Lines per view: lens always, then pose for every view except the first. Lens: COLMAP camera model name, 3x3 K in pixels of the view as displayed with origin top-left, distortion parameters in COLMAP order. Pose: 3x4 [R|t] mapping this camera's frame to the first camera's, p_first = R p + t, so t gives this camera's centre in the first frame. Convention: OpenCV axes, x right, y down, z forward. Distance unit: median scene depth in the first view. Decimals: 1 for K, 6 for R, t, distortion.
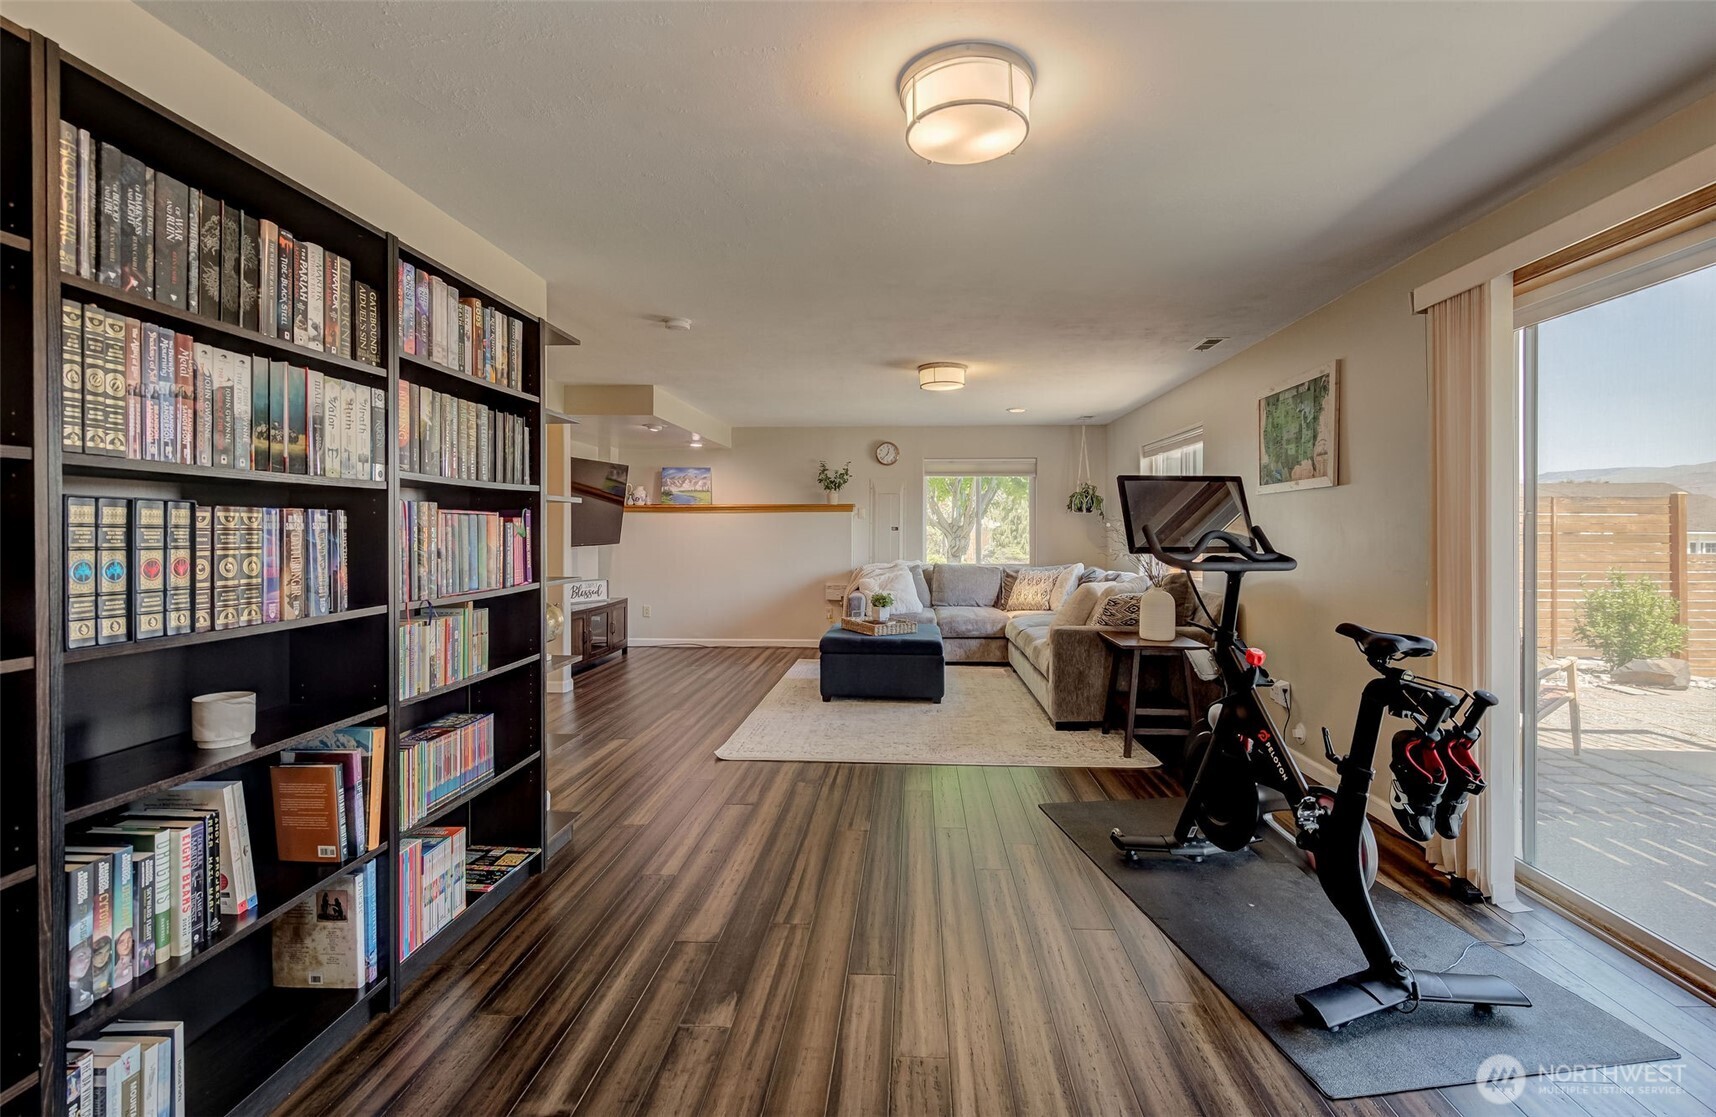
lens RADIAL K [[748.5, 0, 867.1], [0, 748.5, 533.5], [0, 0, 1]] dist [-0.001321, -0.000049]
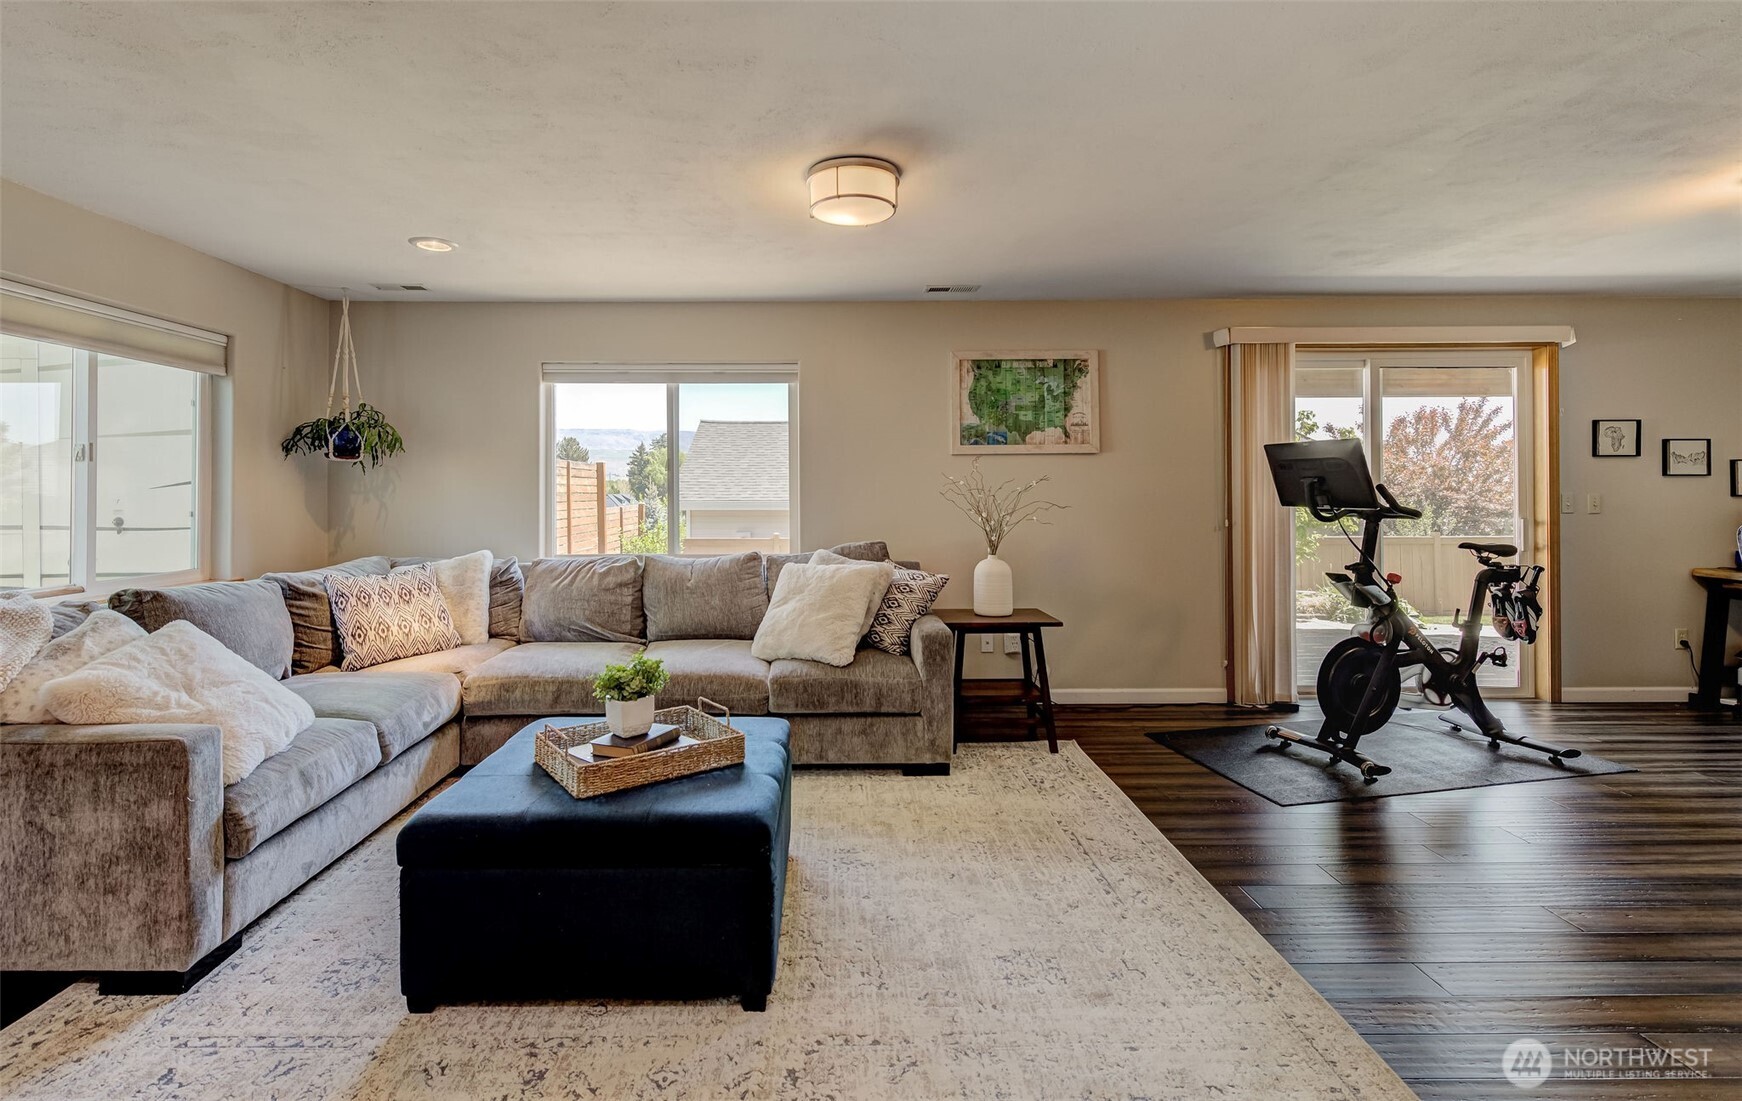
lens RADIAL K [[828.3, 0, 845.2], [0, 828.3, 472.0], [0, 0, 1]] dist [0.002974, -0.003174]
pose [[-0.066788, 0.017364, 0.997616, -0.644174], [0.008359, 0.999823, -0.016843, -0.012885], [-0.997732, 0.007214, -0.066922, 1.399641]]
